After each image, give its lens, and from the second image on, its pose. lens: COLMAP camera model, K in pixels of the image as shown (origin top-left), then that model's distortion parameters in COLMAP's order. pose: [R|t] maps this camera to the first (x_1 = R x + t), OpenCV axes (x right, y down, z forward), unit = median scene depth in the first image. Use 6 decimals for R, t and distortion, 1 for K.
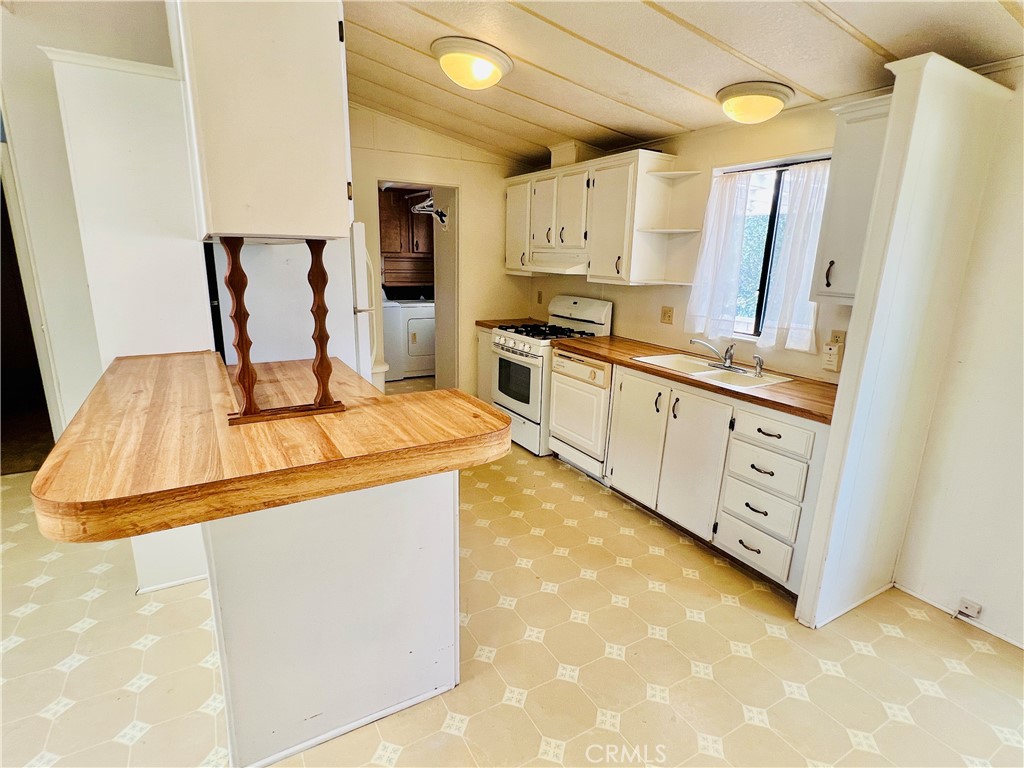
lens RADIAL K [[524.3, 0, 512.0], [0, 524.3, 384.0], [0, 0, 1]] dist [-0.000188, 0.000623]
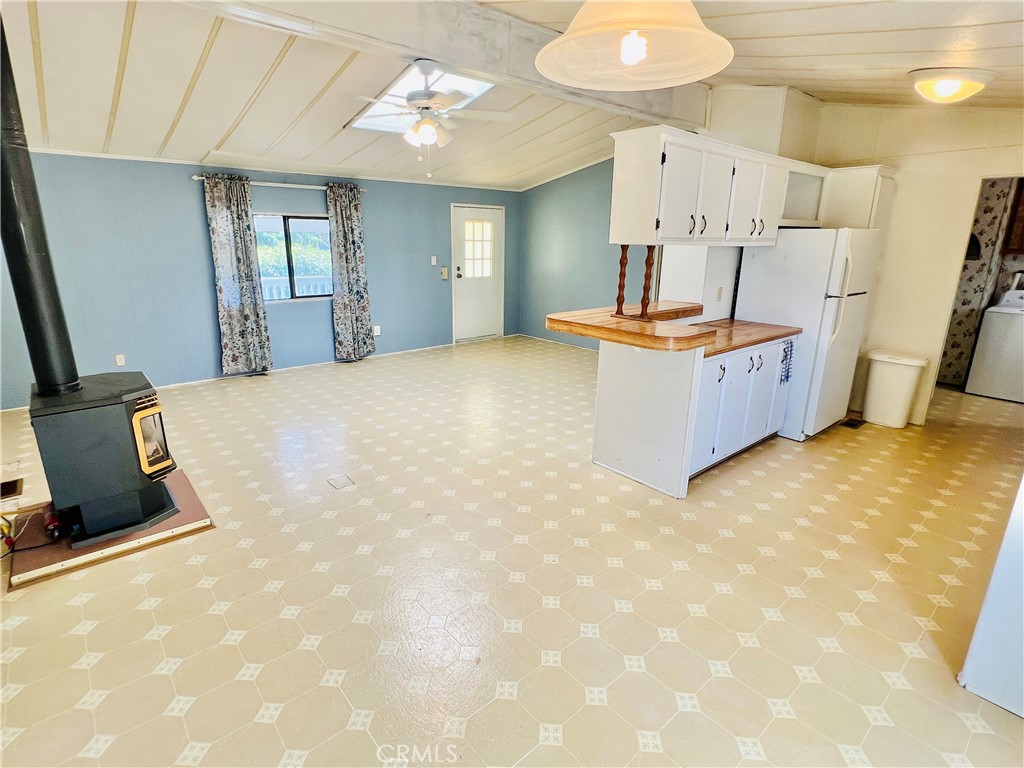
lens RADIAL K [[524.3, 0, 512.0], [0, 524.3, 384.0], [0, 0, 1]] dist [-0.000188, 0.000623]
pose [[0.195858, 0.251919, -0.947722, 1.113885], [-0.241292, 0.949107, 0.202421, -0.009700], [0.950483, 0.189031, 0.246676, -0.029377]]
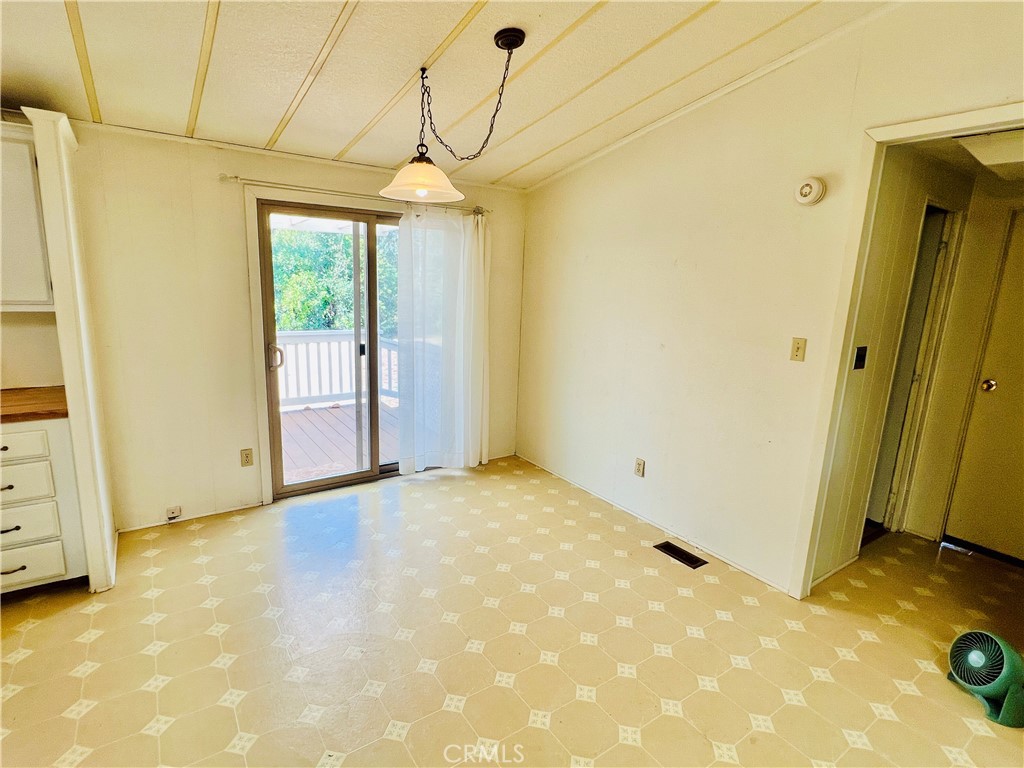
lens RADIAL K [[524.3, 0, 512.0], [0, 524.3, 384.0], [0, 0, 1]] dist [-0.000188, 0.000623]
pose [[-0.082468, -0.229385, 0.969836, -0.517605], [0.196465, 0.950312, 0.241473, -0.070753], [-0.977037, 0.210453, -0.033304, 0.070602]]
